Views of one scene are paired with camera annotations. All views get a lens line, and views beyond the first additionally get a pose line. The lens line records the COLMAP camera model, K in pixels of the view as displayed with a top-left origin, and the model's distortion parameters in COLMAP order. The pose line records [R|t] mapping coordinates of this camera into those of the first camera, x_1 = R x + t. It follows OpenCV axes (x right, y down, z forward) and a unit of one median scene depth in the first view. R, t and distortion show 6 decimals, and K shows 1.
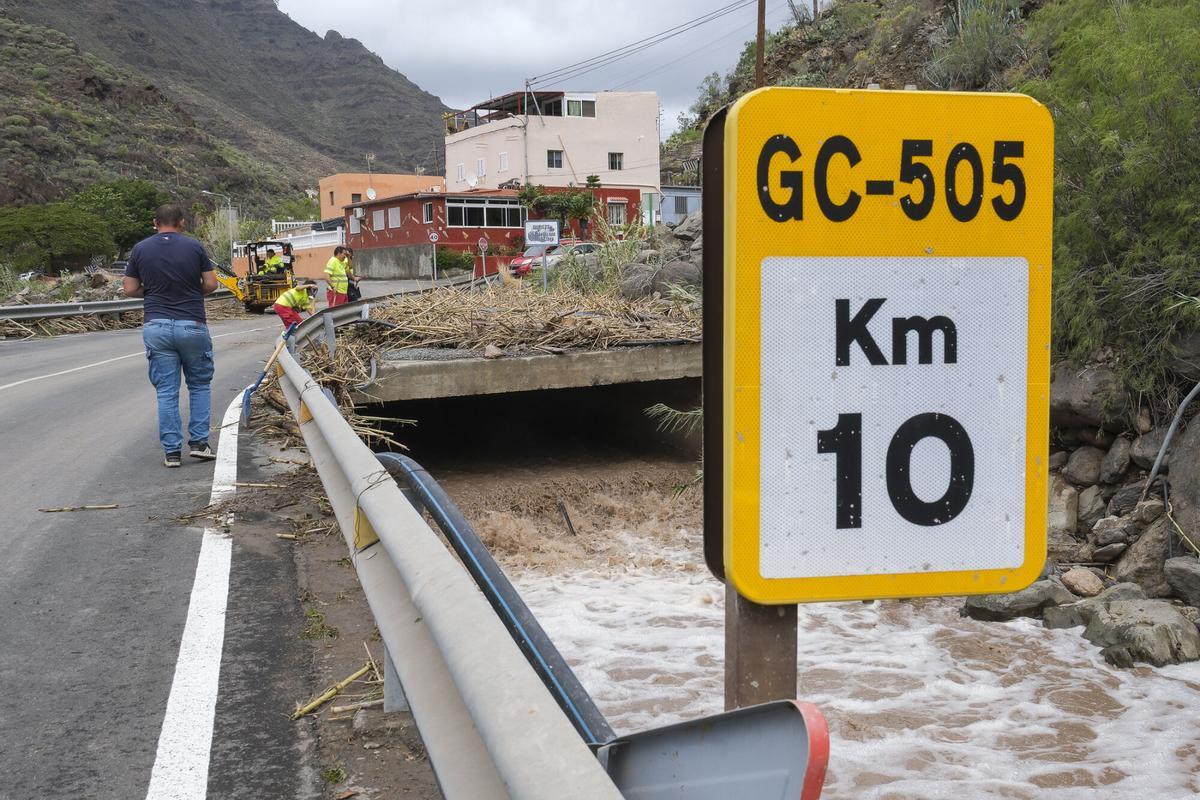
lens RADIAL K [[1619.3, 0, 601.3], [0, 1619.3, 424.3], [0, 0, 1]] dist [0.030324, 0.094271]
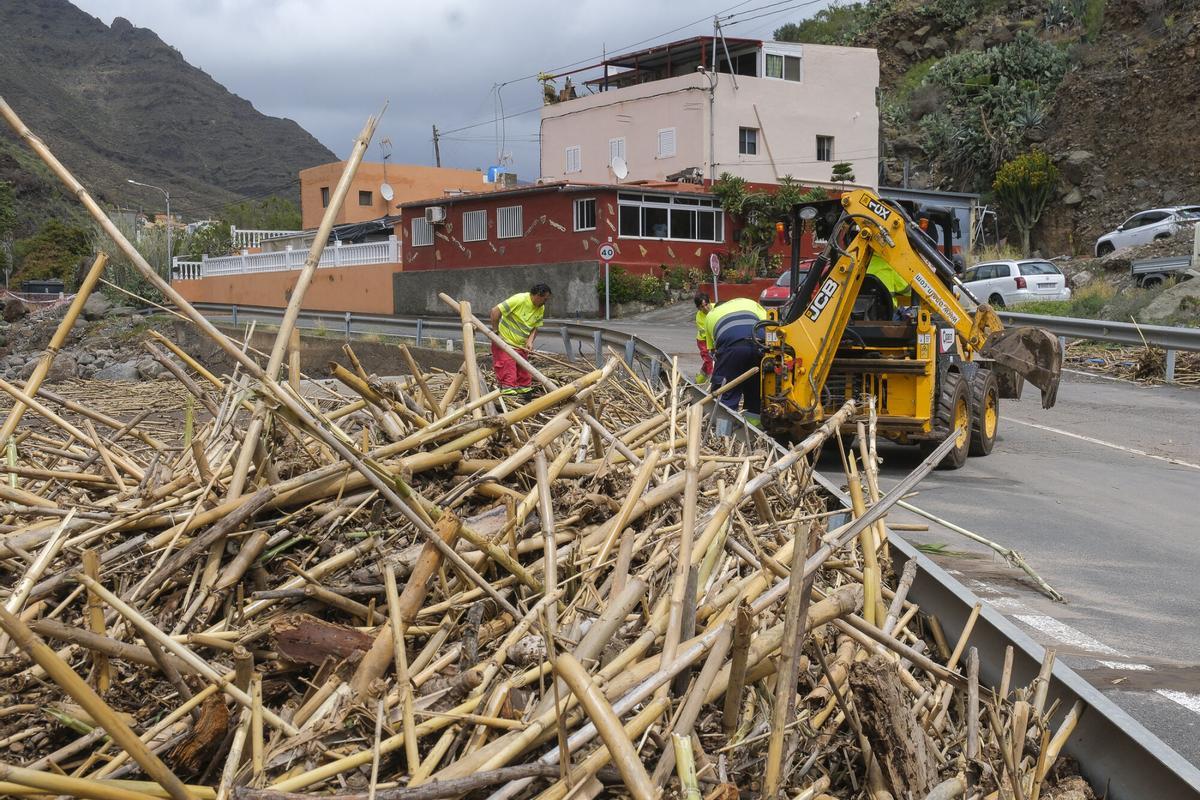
lens RADIAL K [[1619.3, 0, 601.3], [0, 1619.3, 424.3], [0, 0, 1]] dist [0.030324, 0.094271]
pose [[0.983756, 0.005885, 0.179412, -0.193104], [-0.001797, 0.999735, -0.022944, -0.029720], [-0.179499, 0.022249, 0.983506, 0.334630]]
